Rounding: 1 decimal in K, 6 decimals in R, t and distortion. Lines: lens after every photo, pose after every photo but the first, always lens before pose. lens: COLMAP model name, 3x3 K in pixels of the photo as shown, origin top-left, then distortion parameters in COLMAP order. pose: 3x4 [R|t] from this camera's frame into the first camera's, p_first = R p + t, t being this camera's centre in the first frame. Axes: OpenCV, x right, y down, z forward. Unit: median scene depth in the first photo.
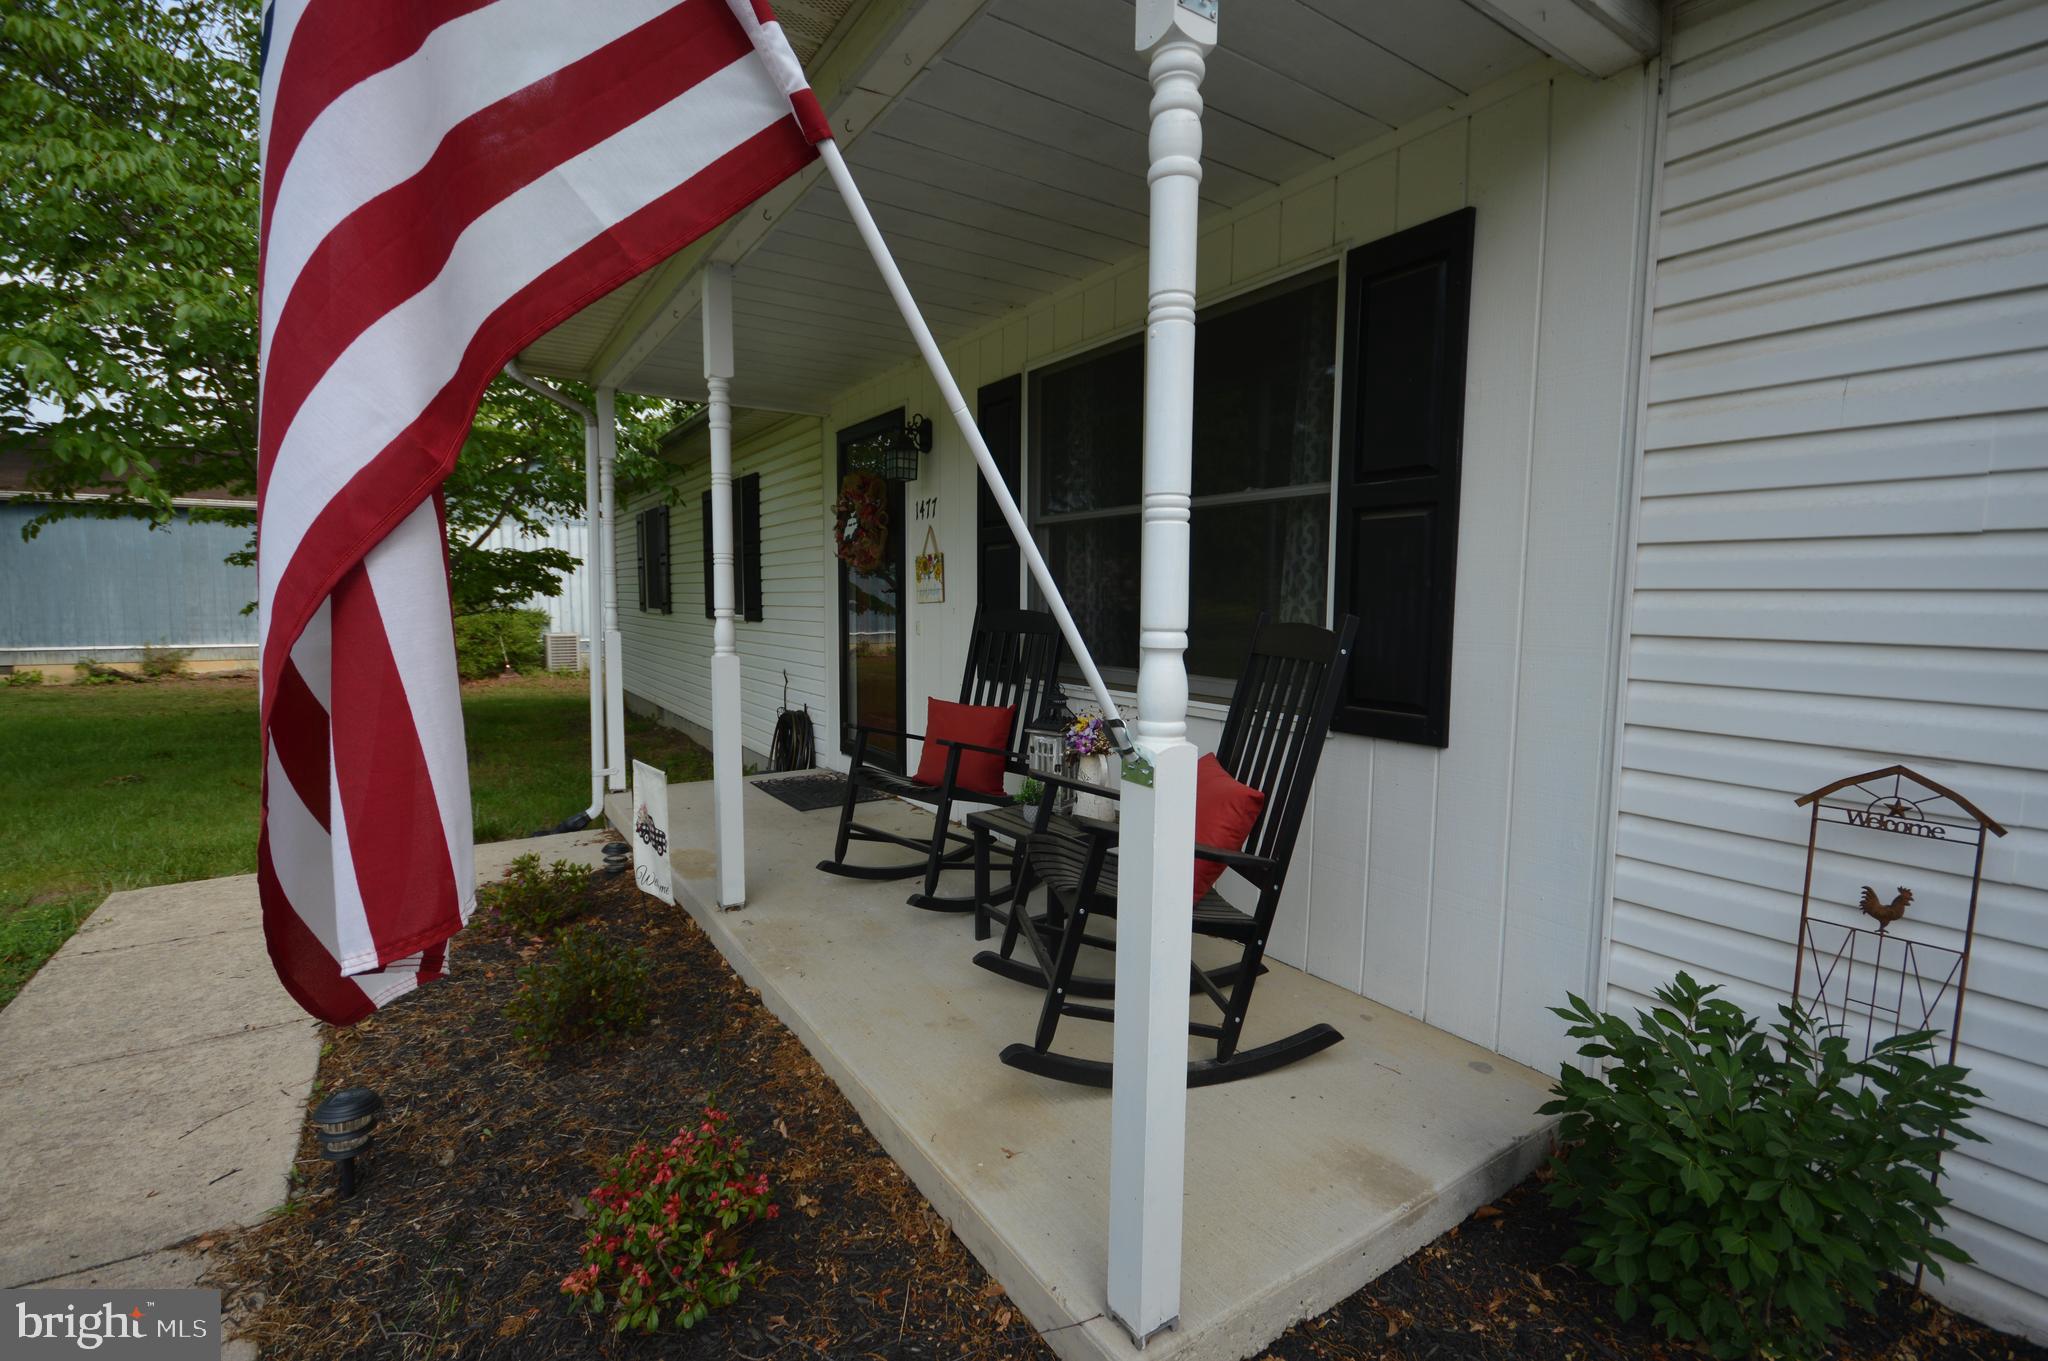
lens RADIAL K [[909.2, 0, 1027.0], [0, 909.2, 679.1], [0, 0, 1]] dist [0.007756, -0.012119]
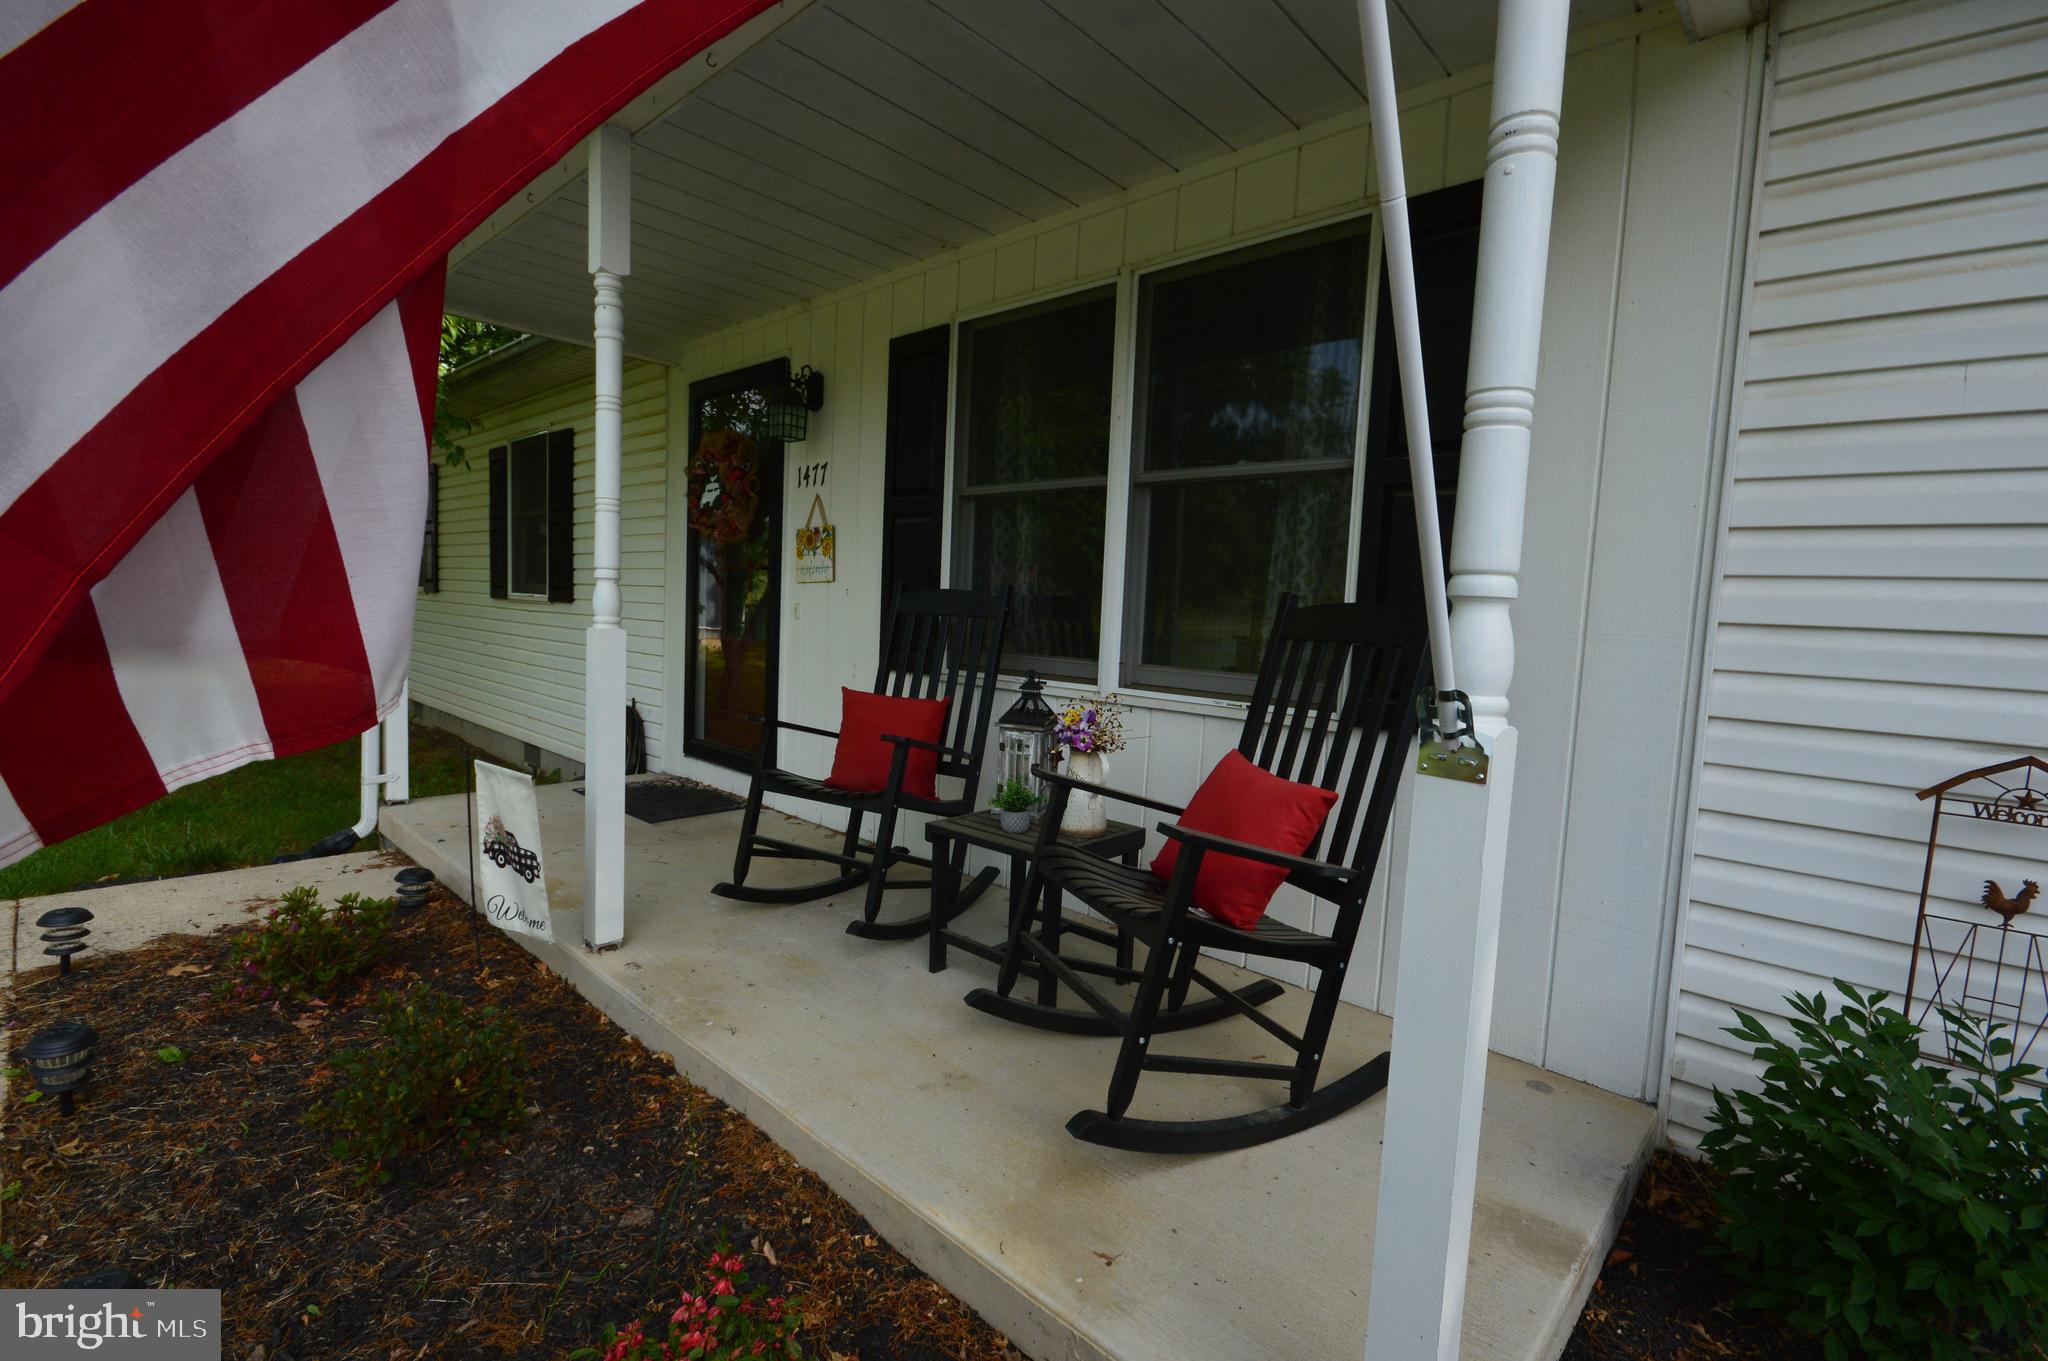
lens RADIAL K [[908.3, 0, 1029.0], [0, 908.3, 679.0], [0, 0, 1]] dist [0.018673, -0.019106]
pose [[0.972408, 0.018720, 0.232535, -0.221650], [-0.017295, 0.999817, -0.008164, 0.025803], [-0.232645, 0.003917, 0.972554, 0.203963]]
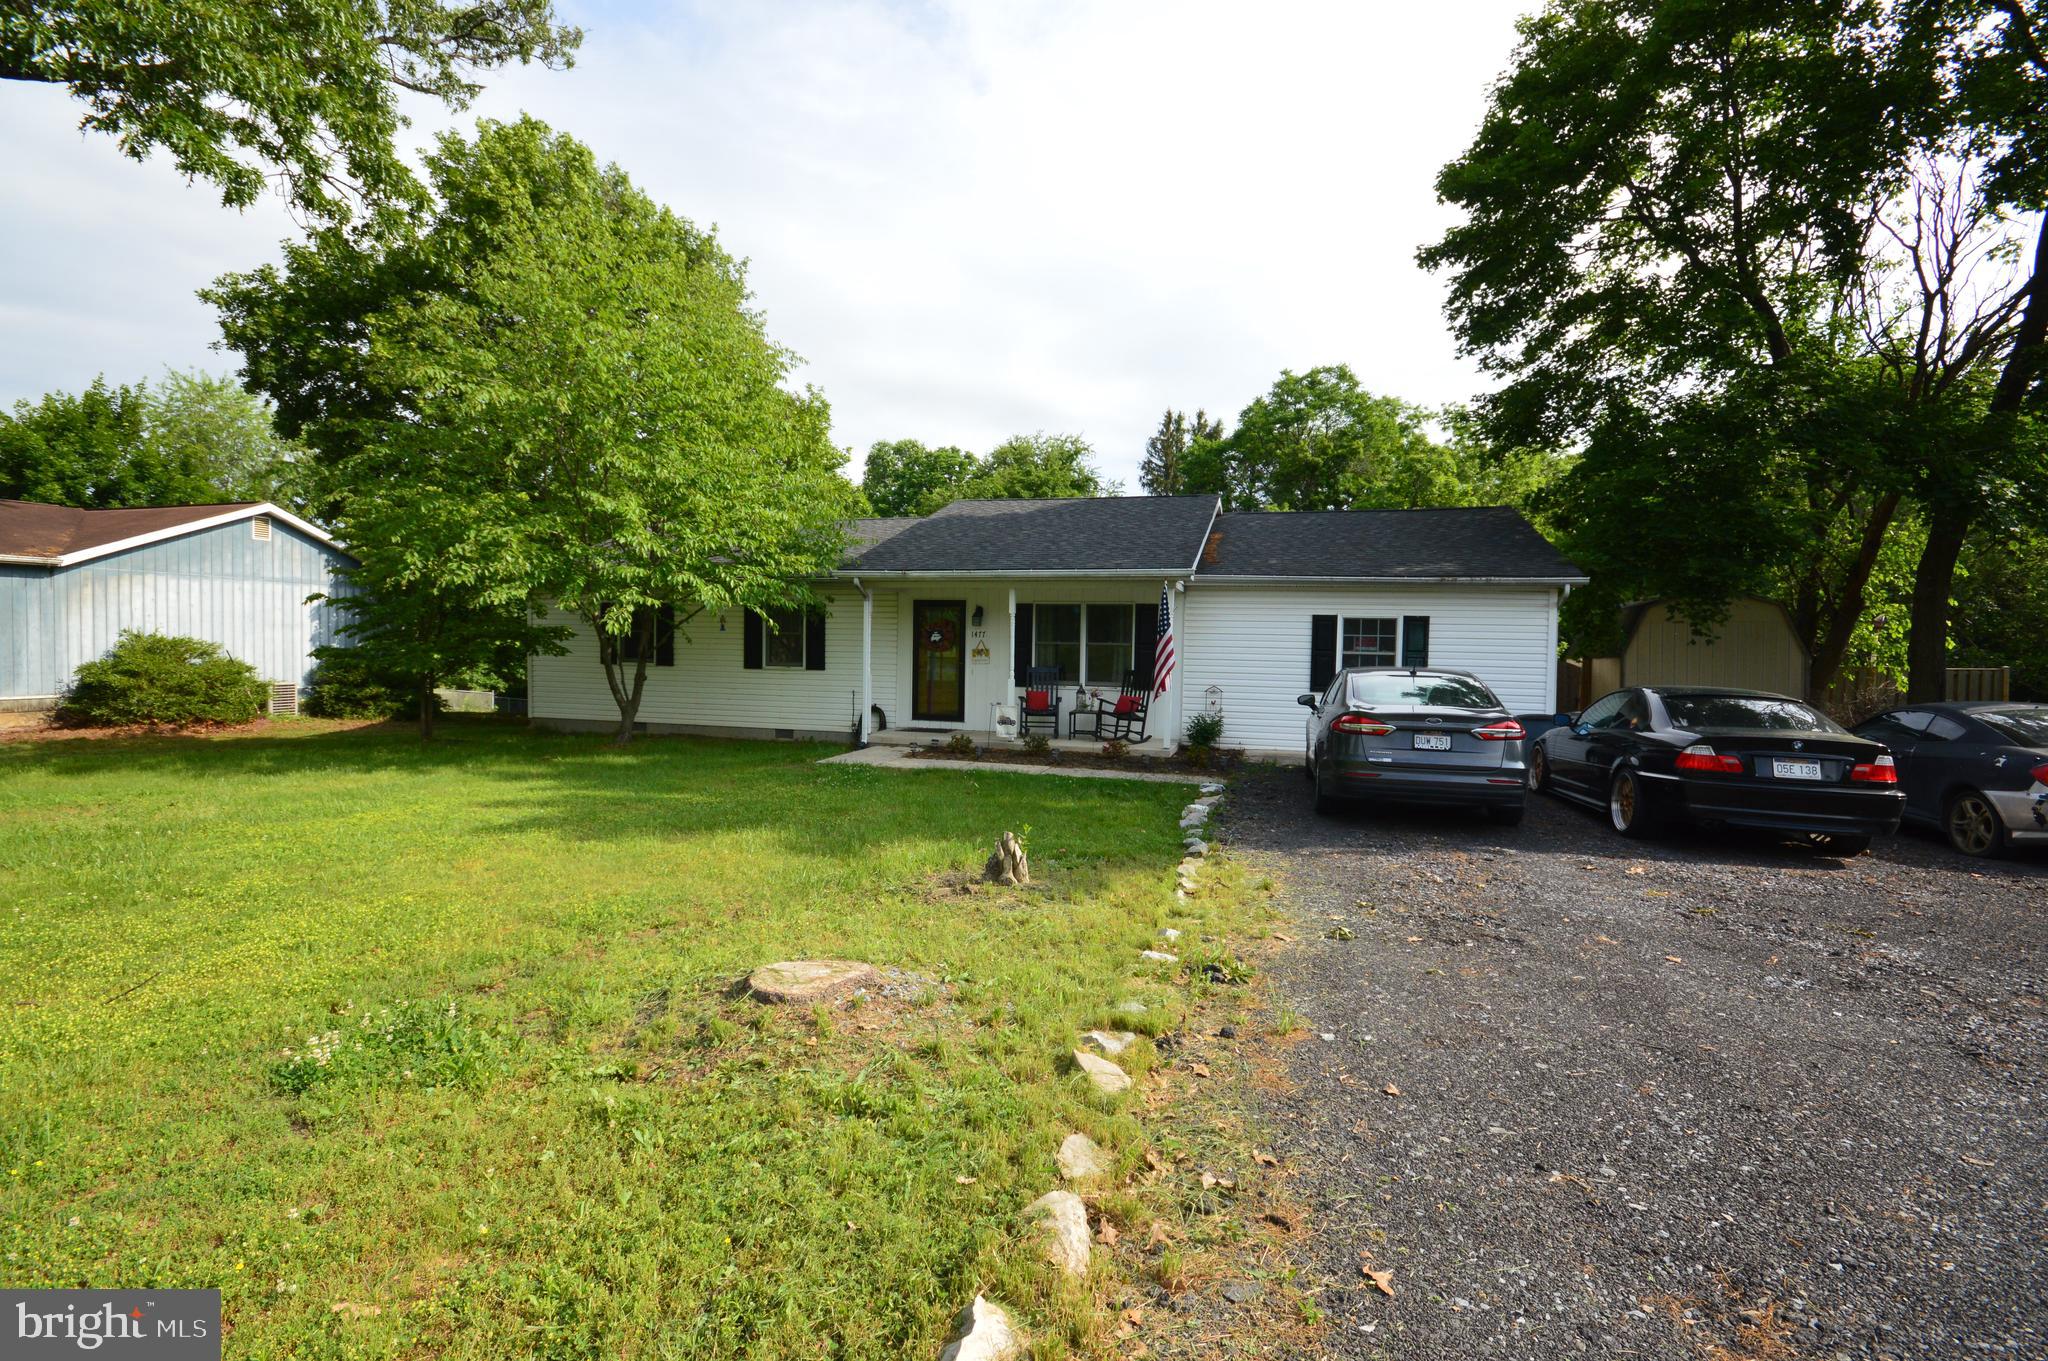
lens RADIAL K [[912.4, 0, 1026.6], [0, 912.4, 677.2], [0, 0, 1]] dist [0.006659, -0.007960]
pose [[0.756496, -0.017082, 0.653776, -4.222383], [0.046952, 0.998498, -0.028239, 0.122038], [-0.652311, 0.052058, 0.756161, -3.070392]]
